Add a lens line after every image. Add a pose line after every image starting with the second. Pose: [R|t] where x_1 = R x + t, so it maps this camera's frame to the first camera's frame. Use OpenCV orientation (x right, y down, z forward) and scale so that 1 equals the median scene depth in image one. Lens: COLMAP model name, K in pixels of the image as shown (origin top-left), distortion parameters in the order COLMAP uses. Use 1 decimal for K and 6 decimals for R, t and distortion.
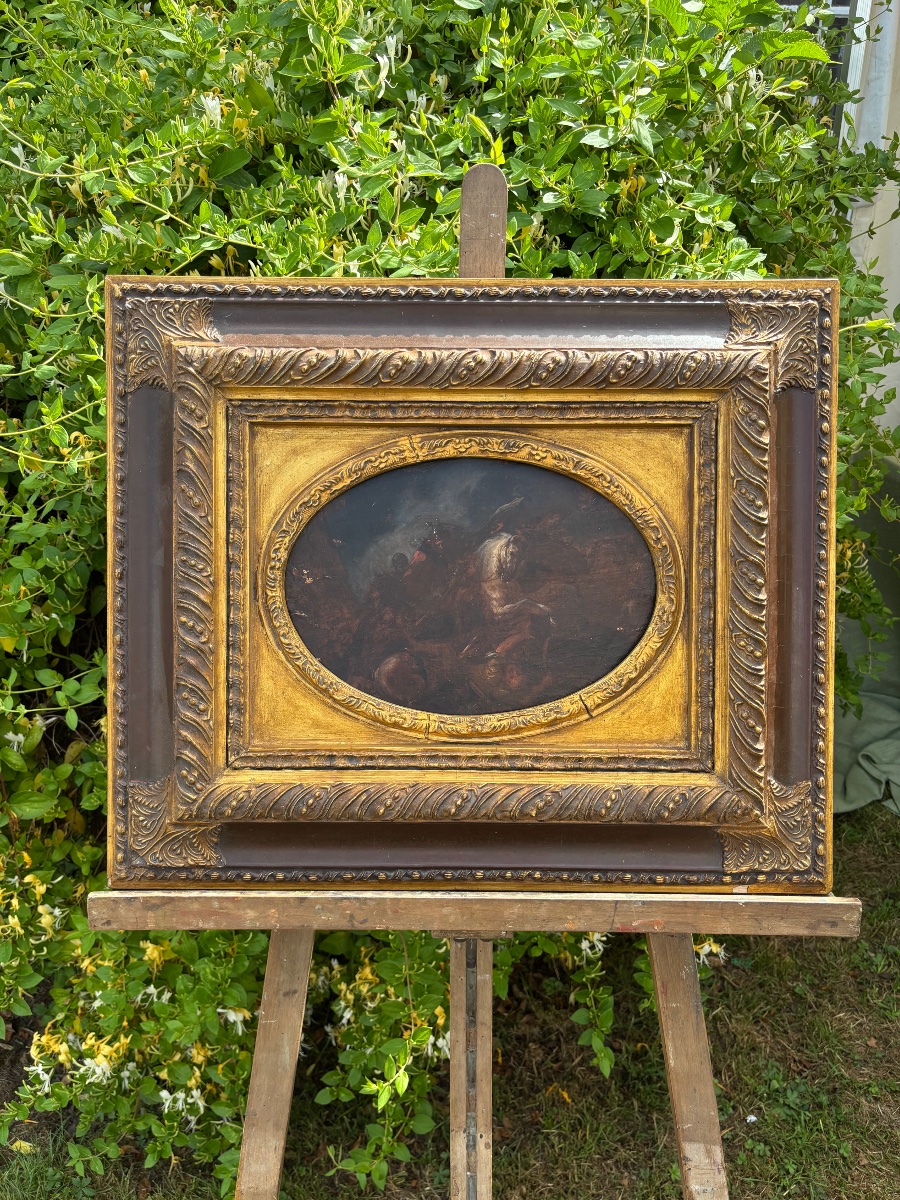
lens RADIAL K [[897.4, 0, 470.3], [0, 897.4, 615.5], [0, 0, 1]] dist [0.007048, -0.036937]
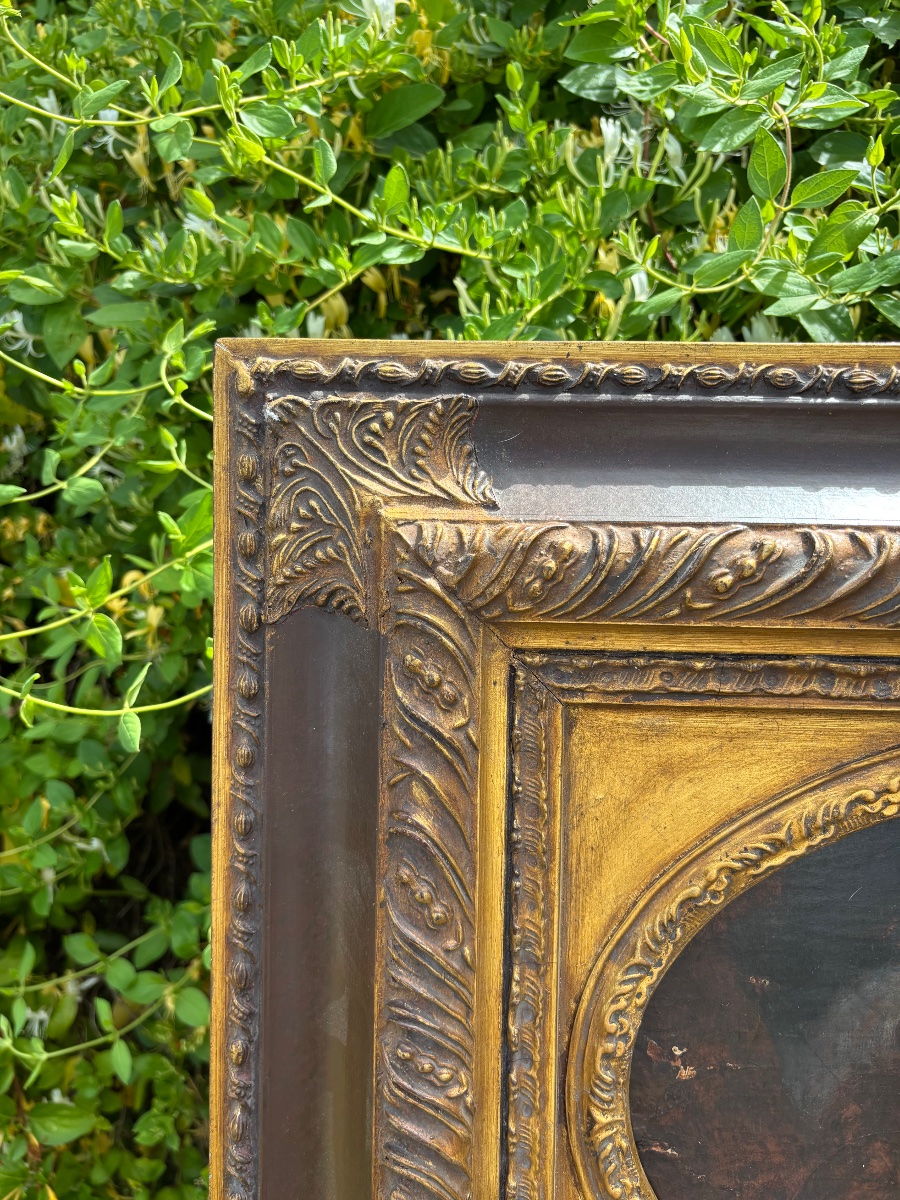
lens RADIAL K [[897.4, 0, 445.7], [0, 897.4, 597.3], [0, 0, 1]] dist [0.007048, -0.036937]
pose [[0.997486, 0.012568, -0.069741, -0.266534], [-0.013068, 0.999892, -0.006711, -0.254814], [0.069649, 0.007605, 0.997543, 0.584572]]
